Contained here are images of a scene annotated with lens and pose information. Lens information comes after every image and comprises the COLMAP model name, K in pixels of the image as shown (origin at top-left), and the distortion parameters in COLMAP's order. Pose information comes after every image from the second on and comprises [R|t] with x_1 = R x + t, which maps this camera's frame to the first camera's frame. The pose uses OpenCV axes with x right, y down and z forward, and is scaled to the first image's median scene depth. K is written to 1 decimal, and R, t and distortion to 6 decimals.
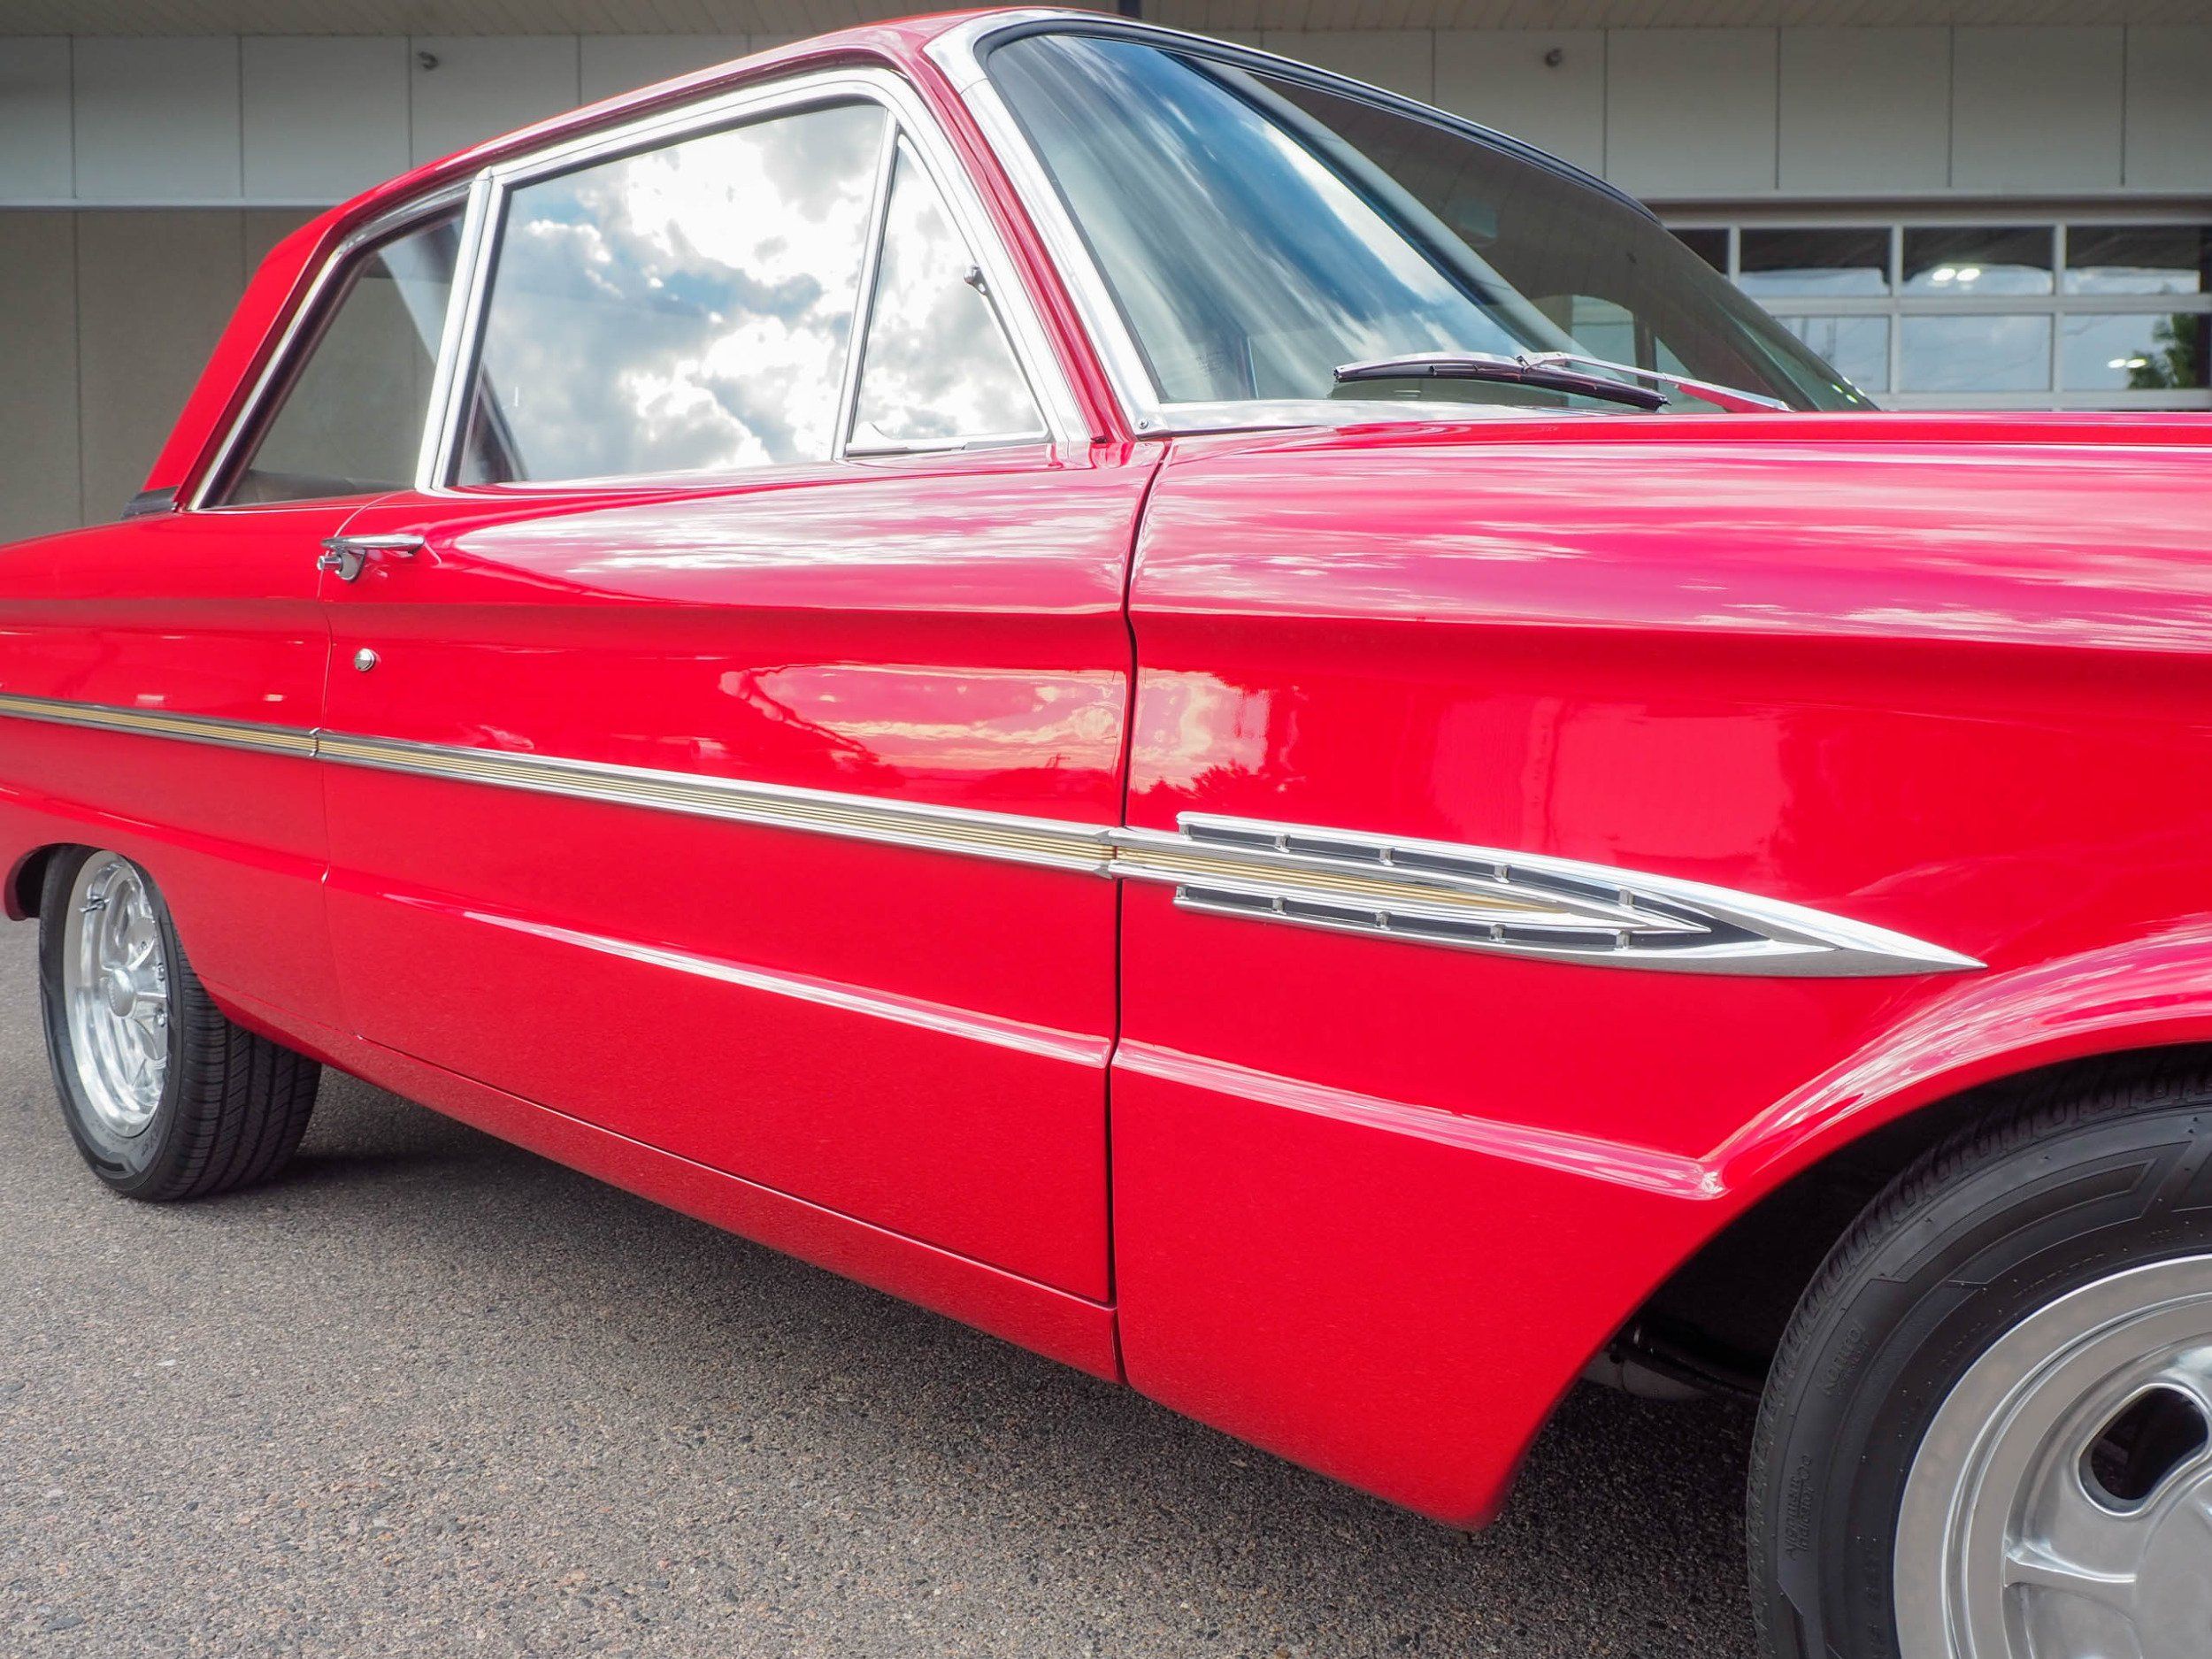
lens RADIAL K [[1946.2, 0, 1108.3], [0, 1946.2, 797.7], [0, 0, 1]] dist [0.002964, 0.003298]
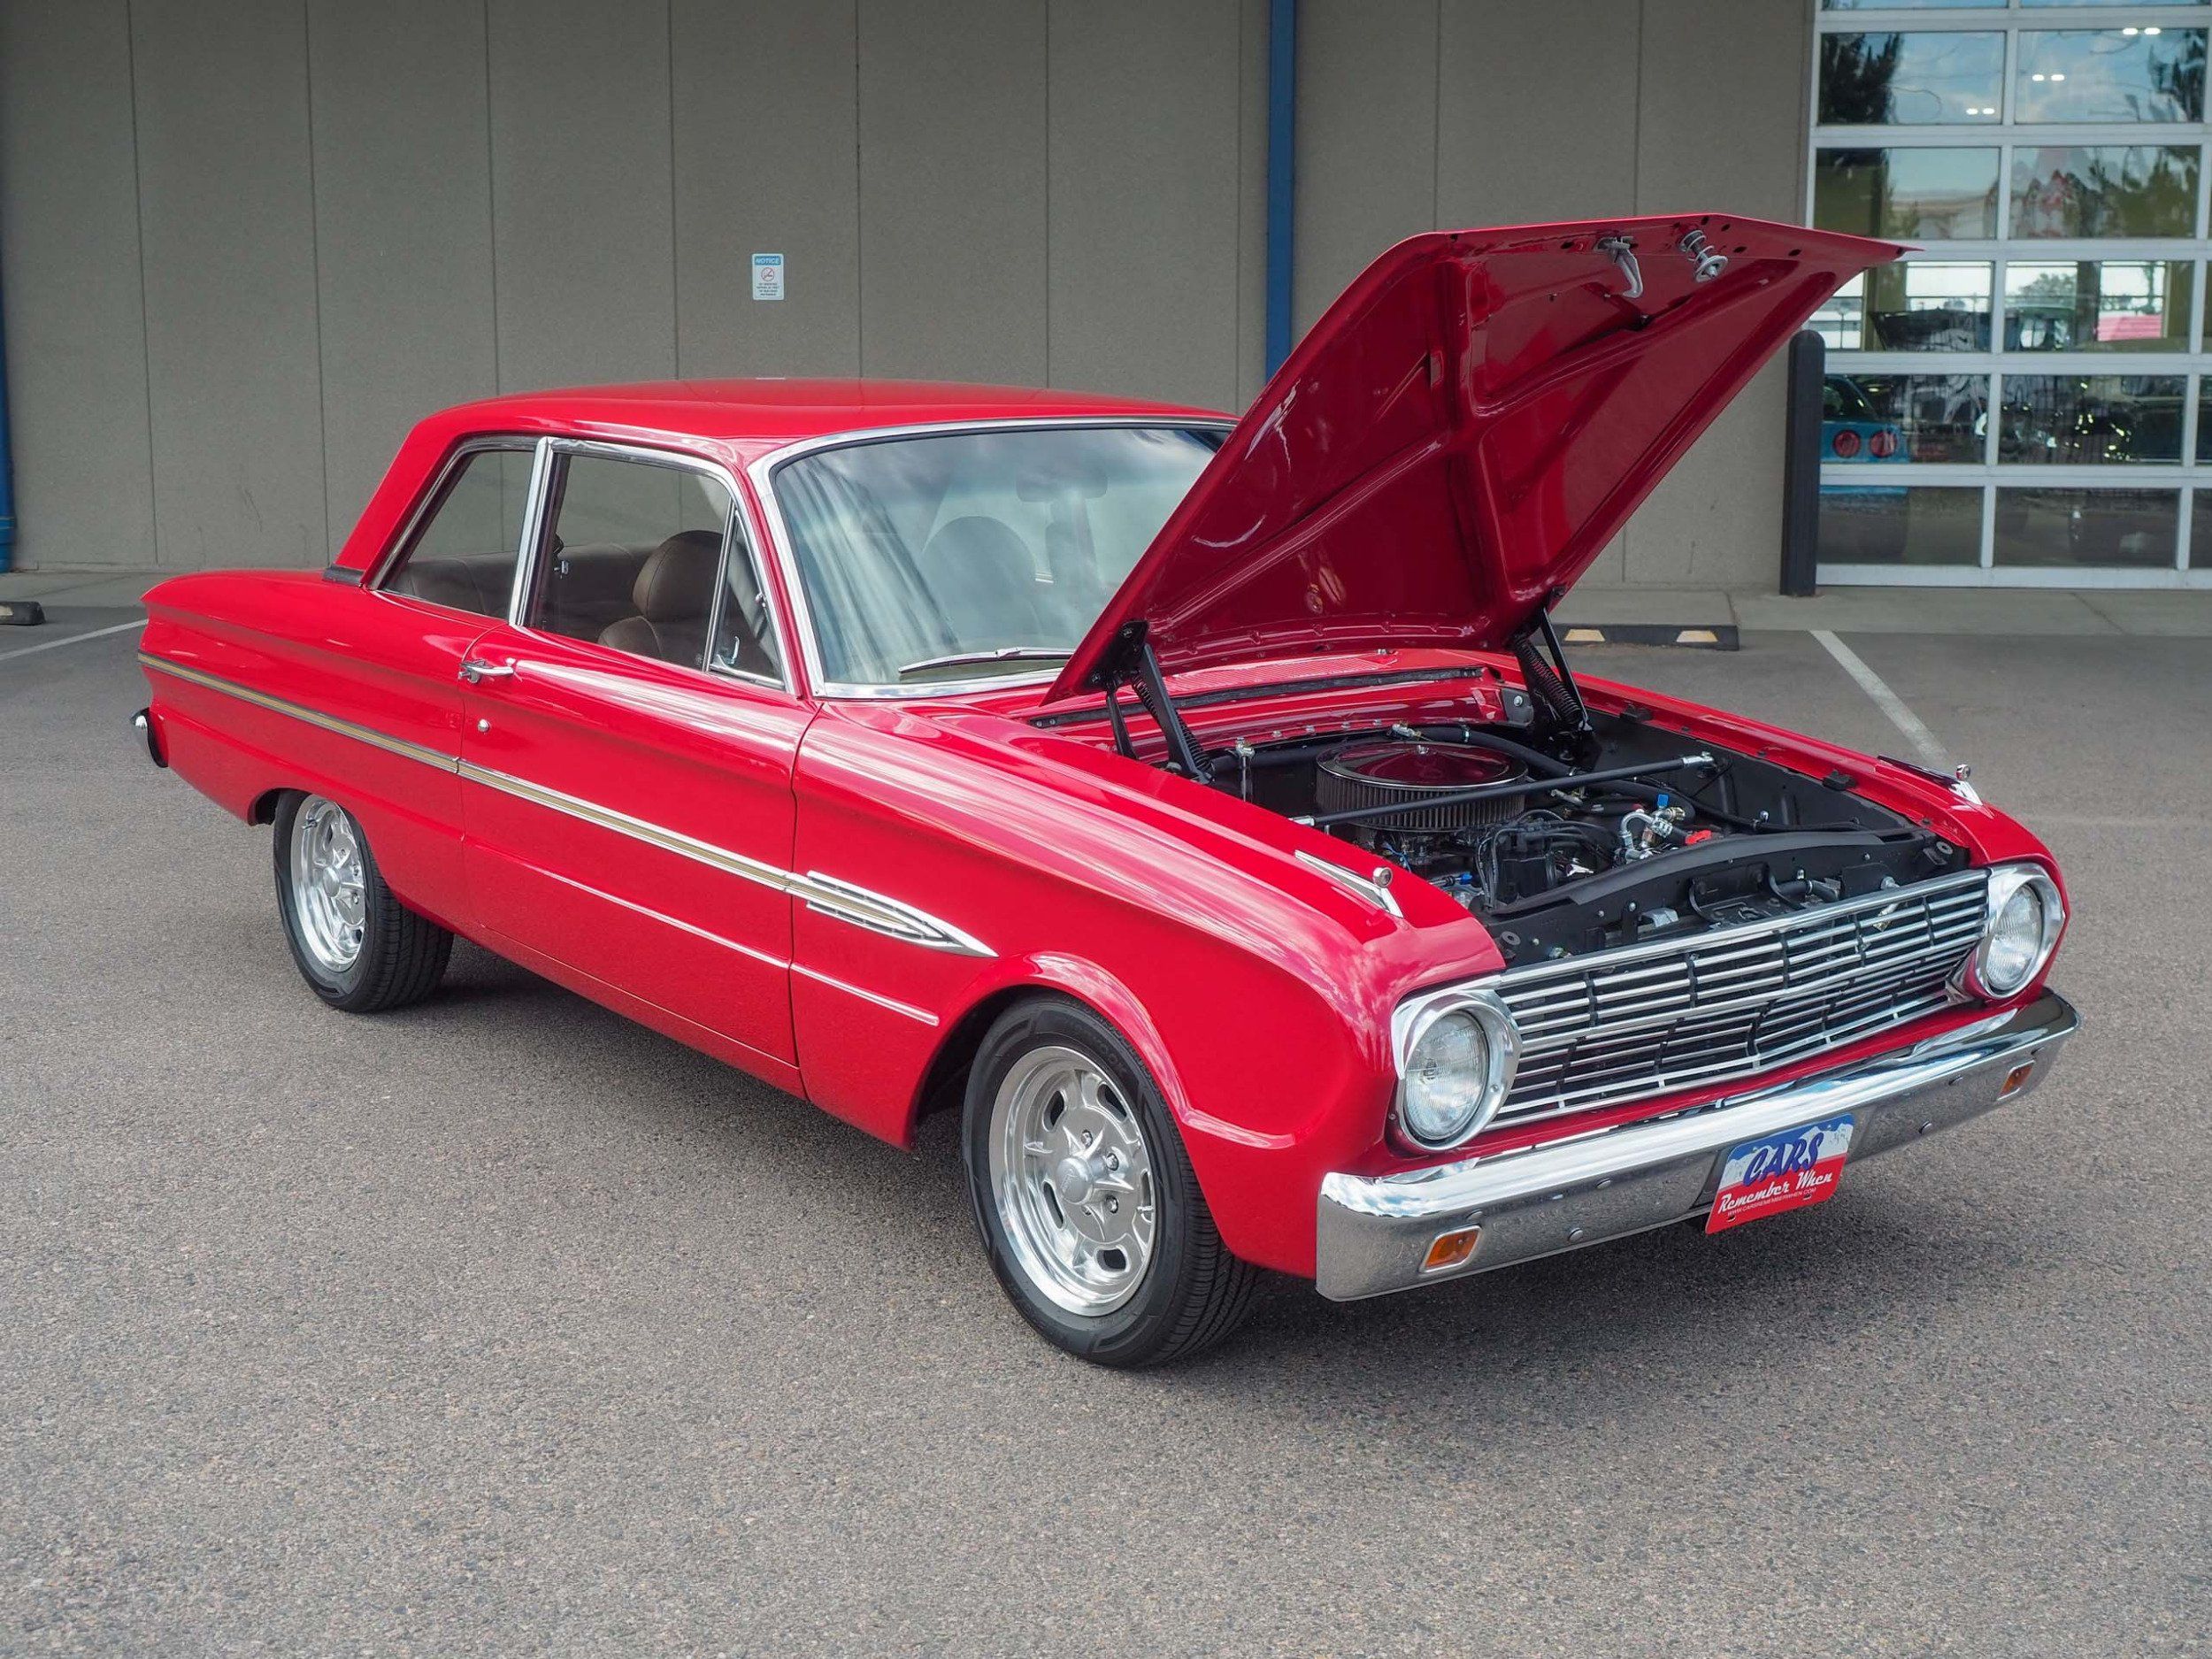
lens RADIAL K [[2814.8, 0, 1122.6], [0, 2814.8, 792.0], [0, 0, 1]] dist [0.014787, 0.000000]
pose [[0.992473, 0.024014, -0.120083, 0.490994], [-0.010647, 0.993793, 0.110738, -0.281663], [0.121997, -0.108626, 0.986568, -1.420397]]
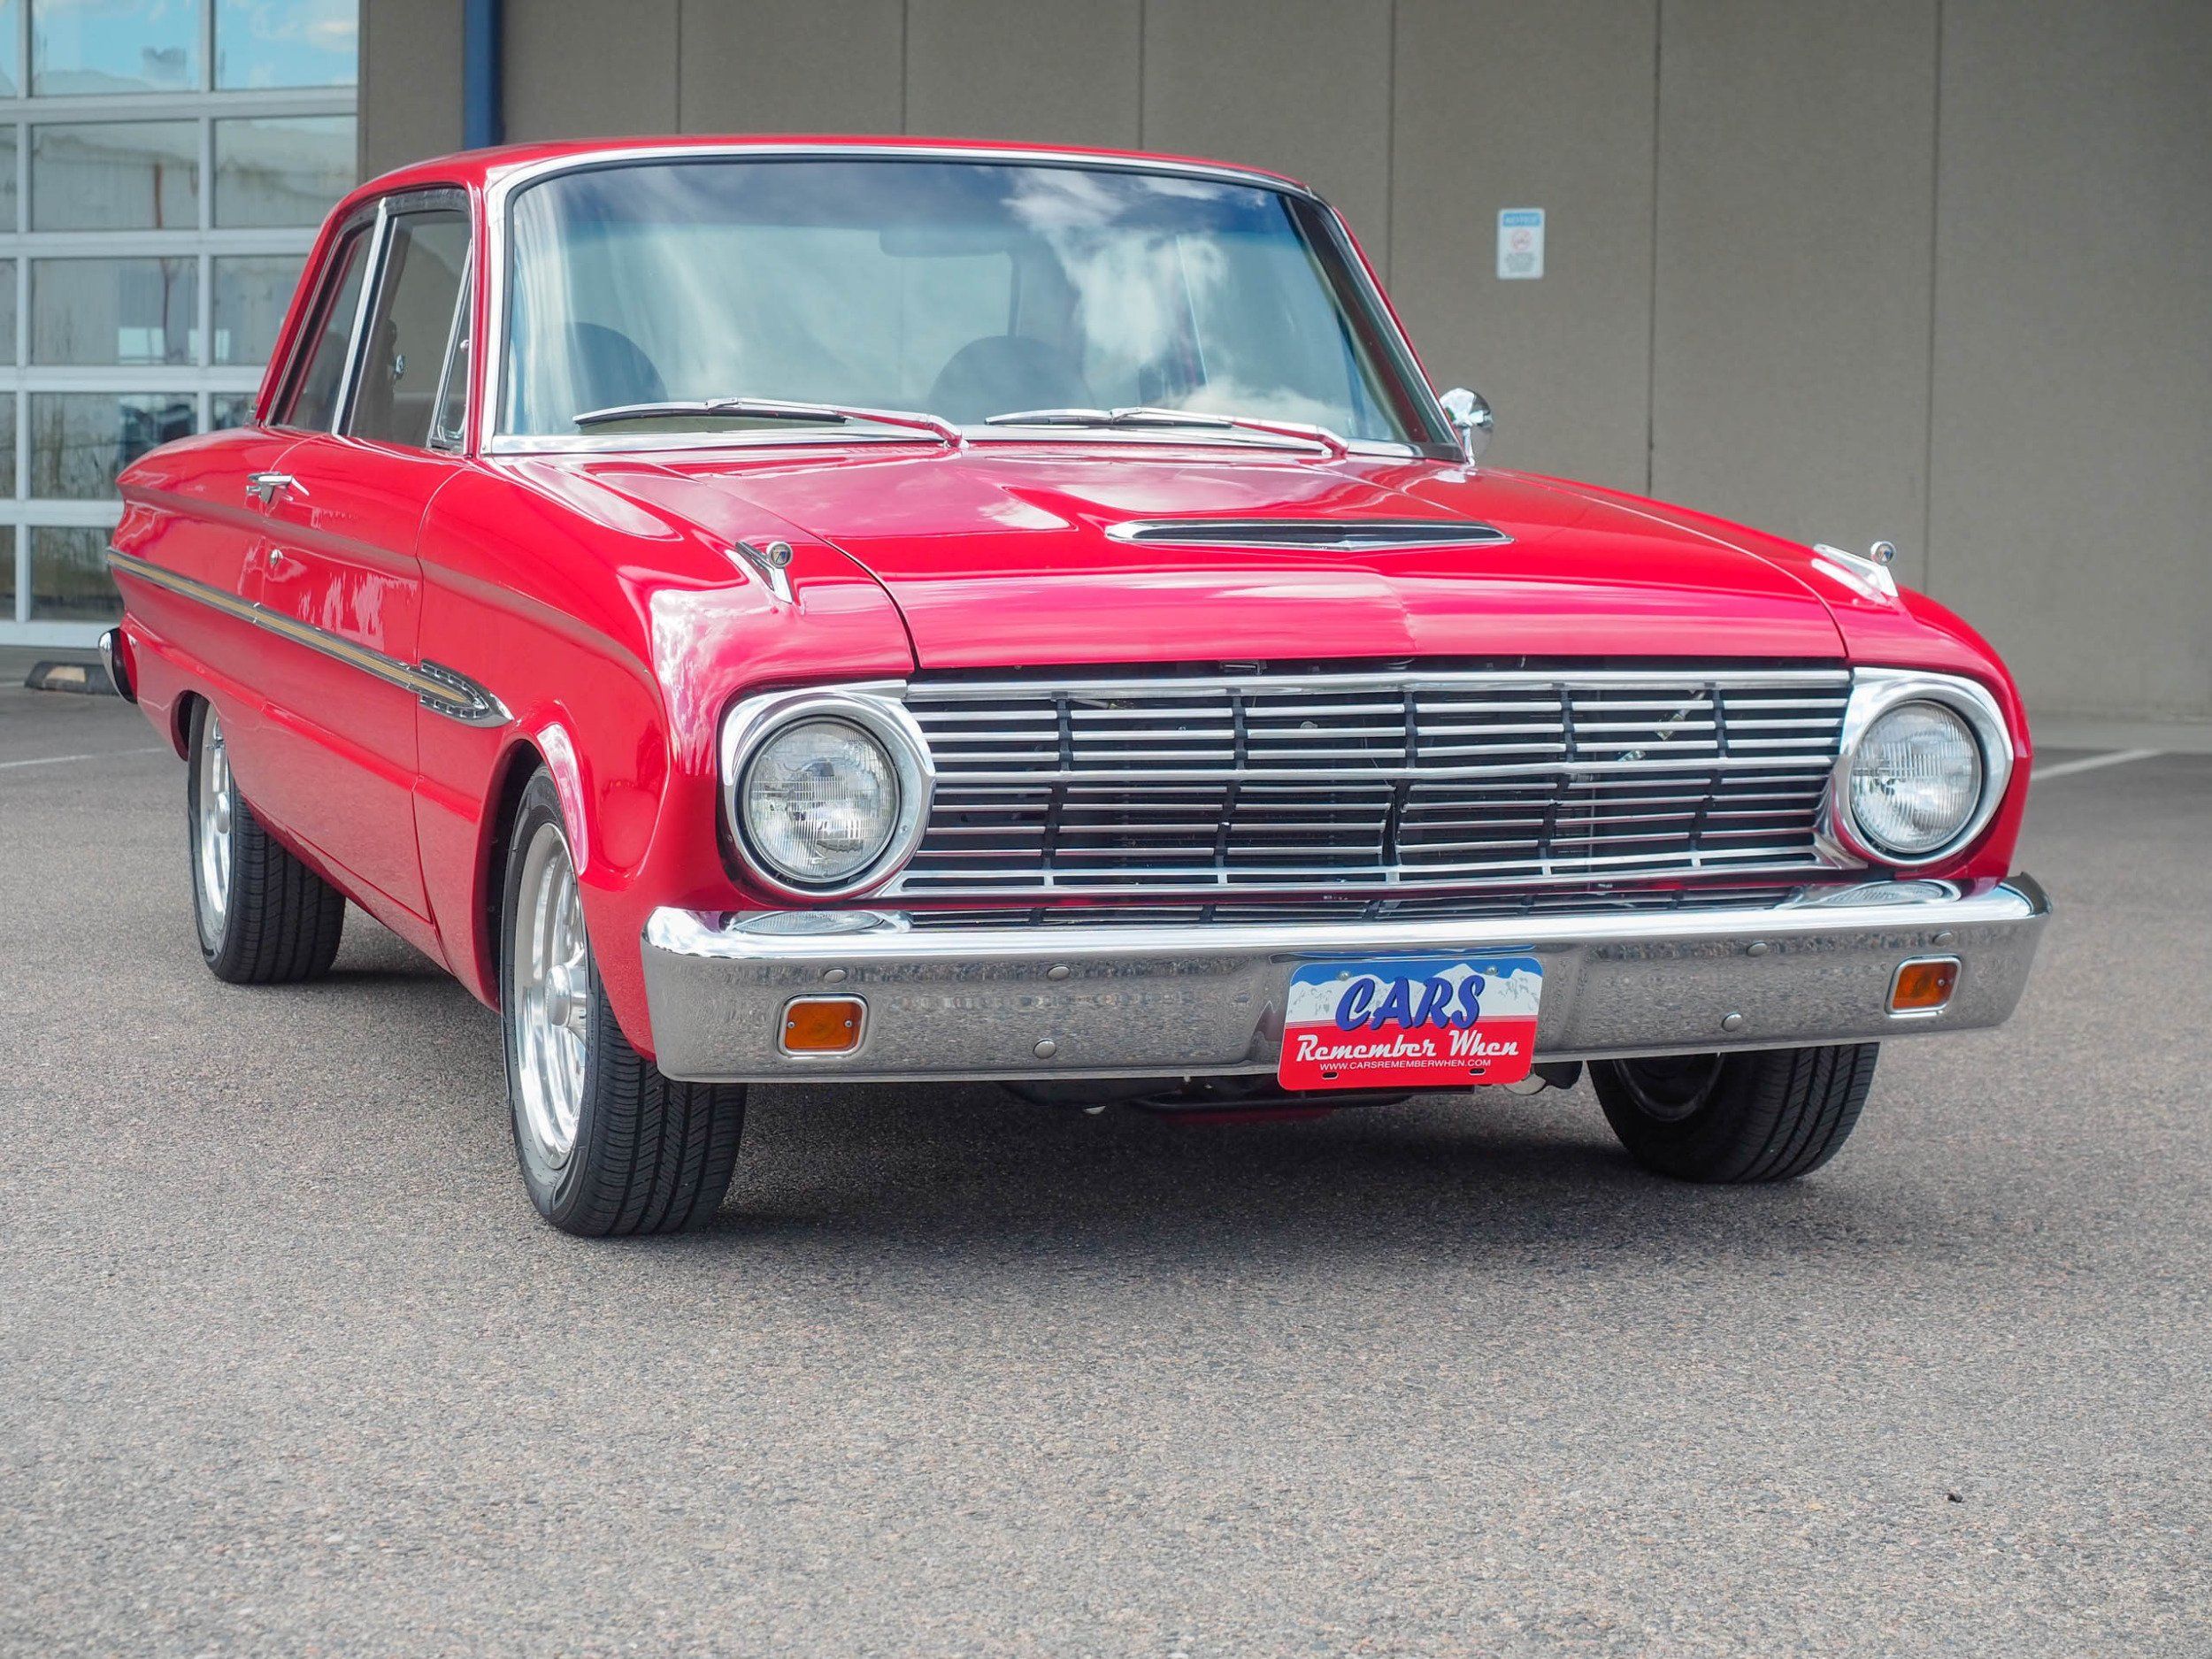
lens RADIAL K [[4675.7, 0, 1083.9], [0, 4675.7, 787.0], [0, 0, 1]] dist [0.002001, 0.000000]
pose [[0.889578, 0.039516, -0.455070, 1.585609], [-0.037143, 0.999210, 0.014160, 0.025807], [0.455270, 0.004307, 0.890343, -1.657853]]
